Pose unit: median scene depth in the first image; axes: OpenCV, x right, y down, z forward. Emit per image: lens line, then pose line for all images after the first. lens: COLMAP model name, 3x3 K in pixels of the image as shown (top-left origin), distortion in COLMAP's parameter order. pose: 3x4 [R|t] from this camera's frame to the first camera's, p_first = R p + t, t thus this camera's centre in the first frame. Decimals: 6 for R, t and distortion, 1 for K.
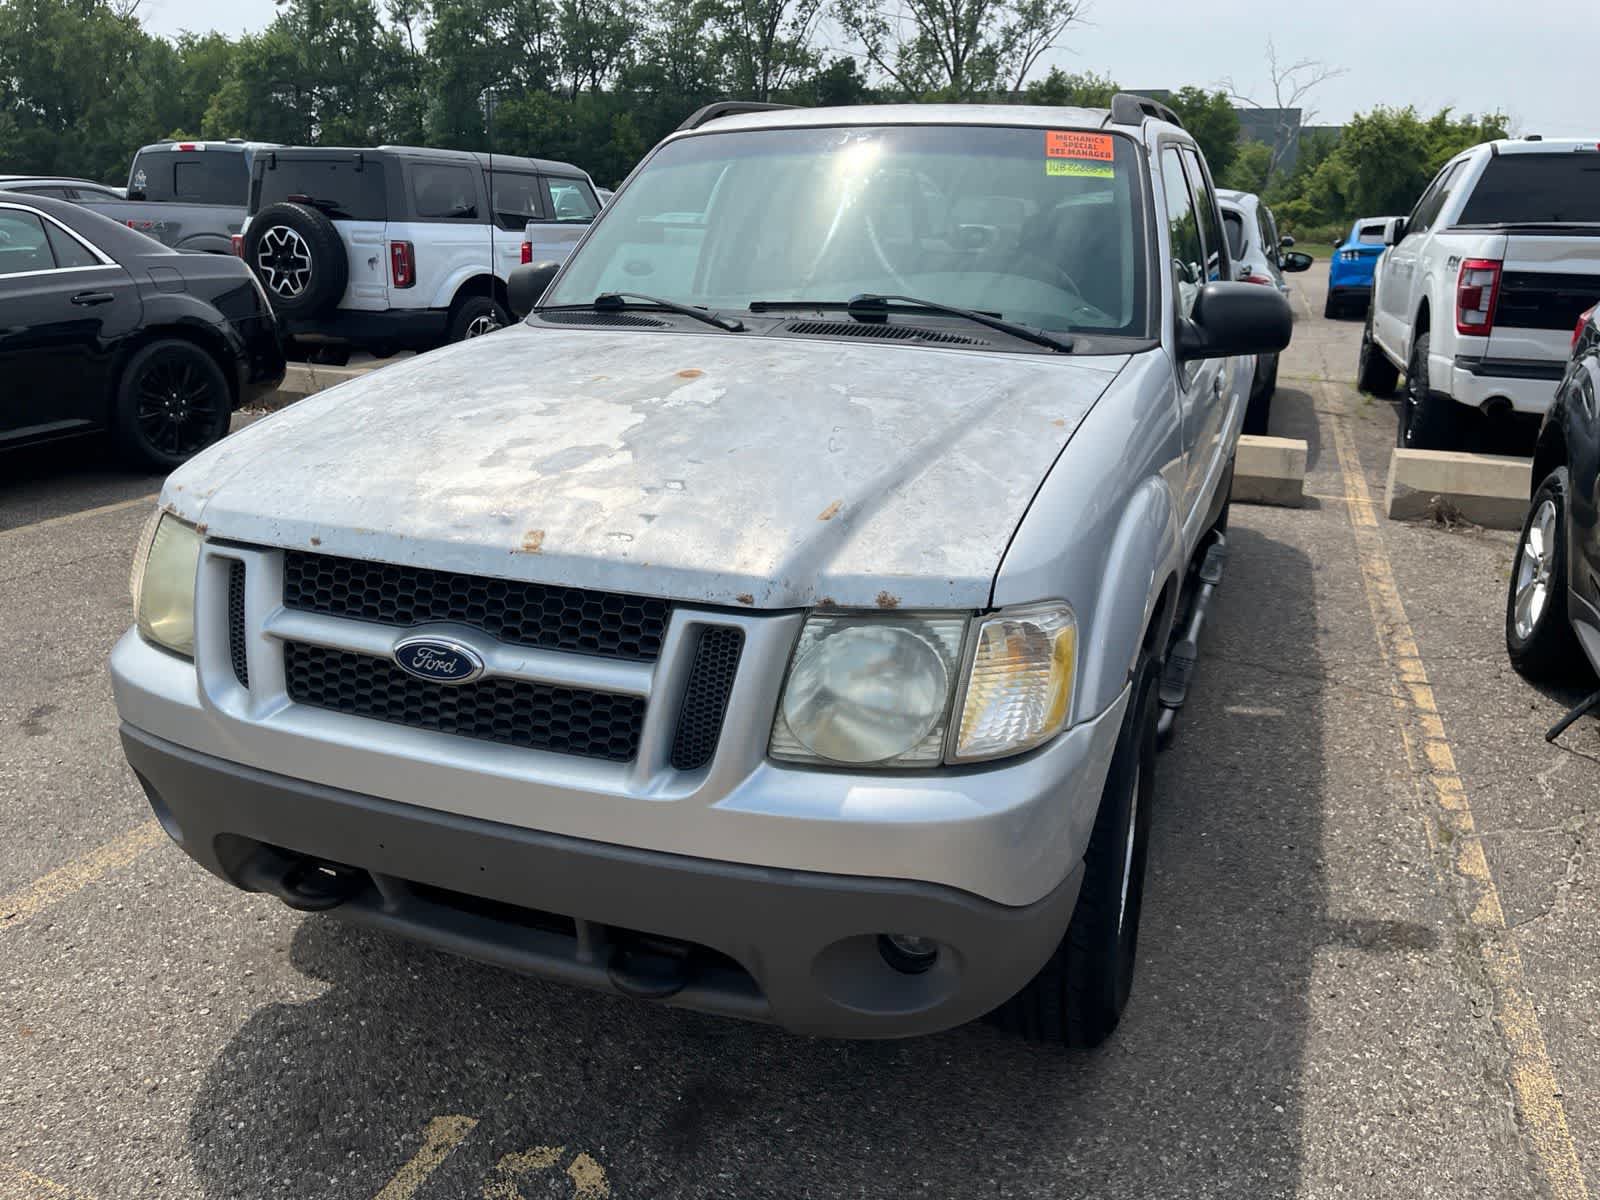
lens RADIAL K [[1210.2, 0, 815.3], [0, 1210.2, 608.2], [0, 0, 1]] dist [0.070384, -0.102996]
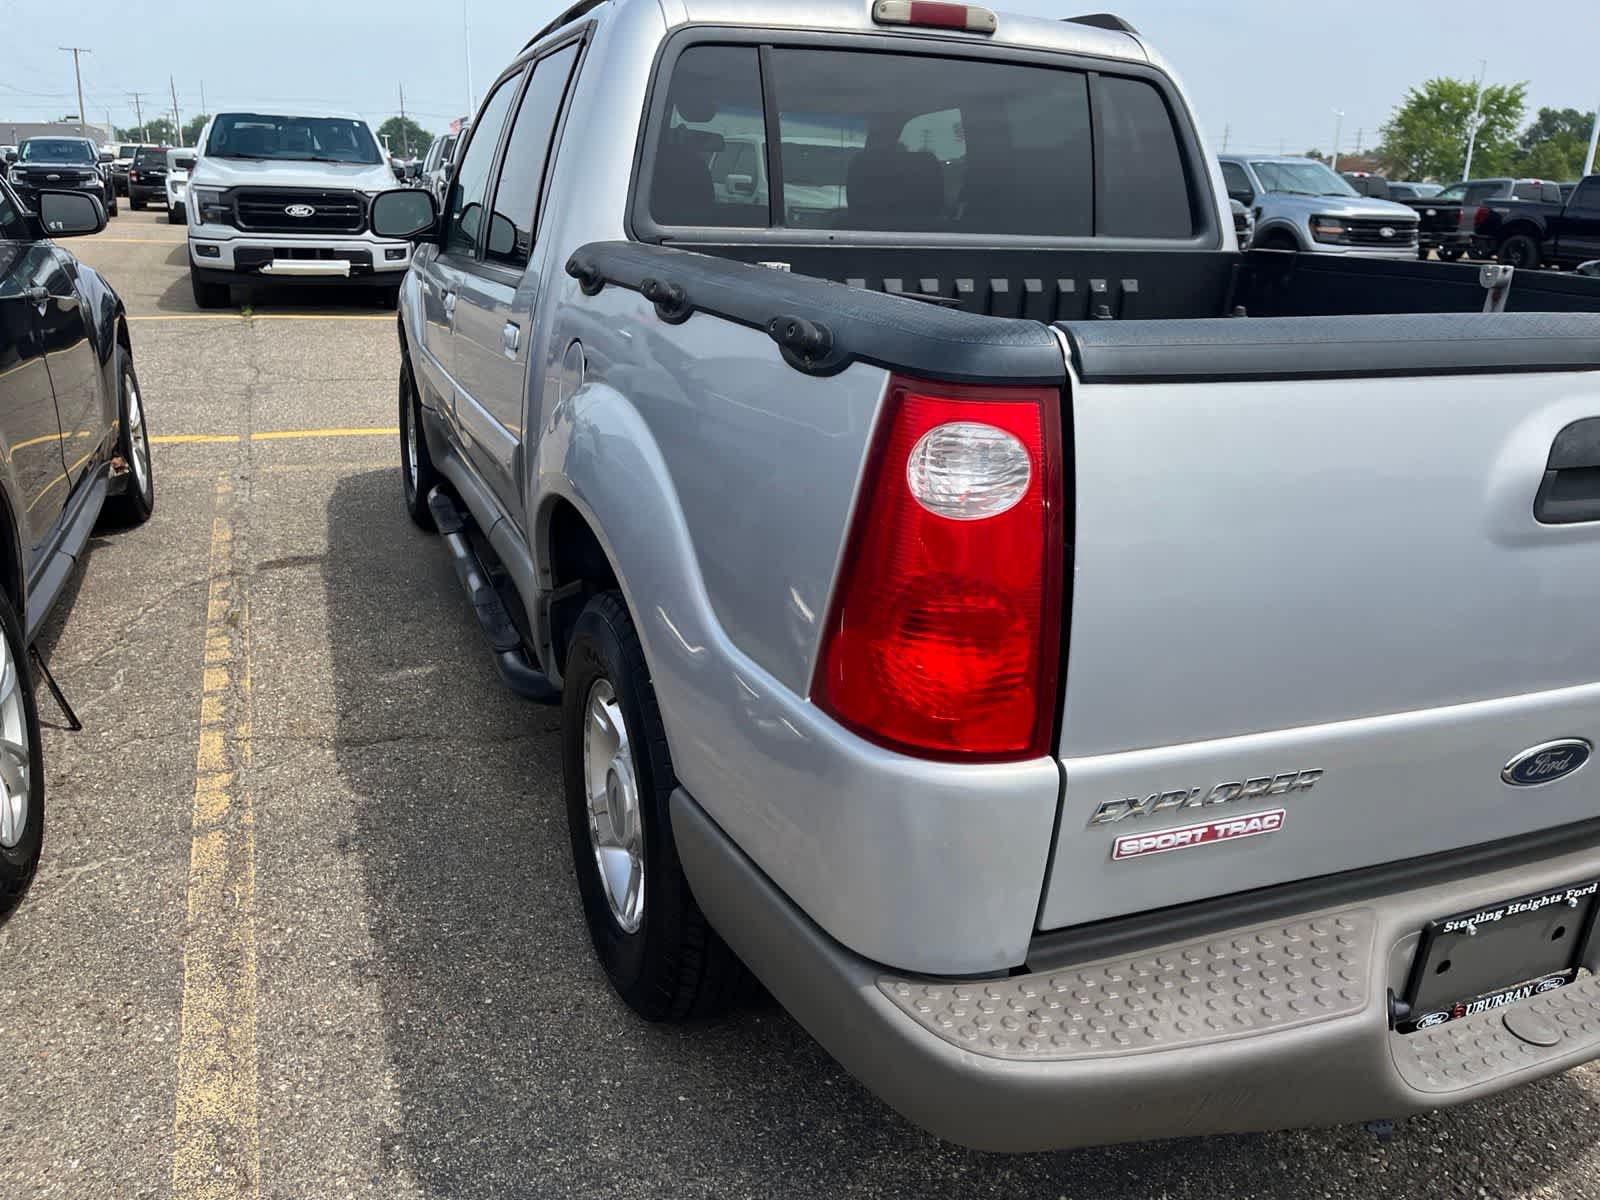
lens RADIAL K [[1210.2, 0, 794.7], [0, 1210.2, 611.1], [0, 0, 1]] dist [0.070384, -0.102996]
pose [[-0.729700, 0.183616, -0.658653, 0.464417], [-0.259422, 0.816904, 0.515138, -0.319028], [0.632644, 0.546765, -0.548461, 1.037205]]
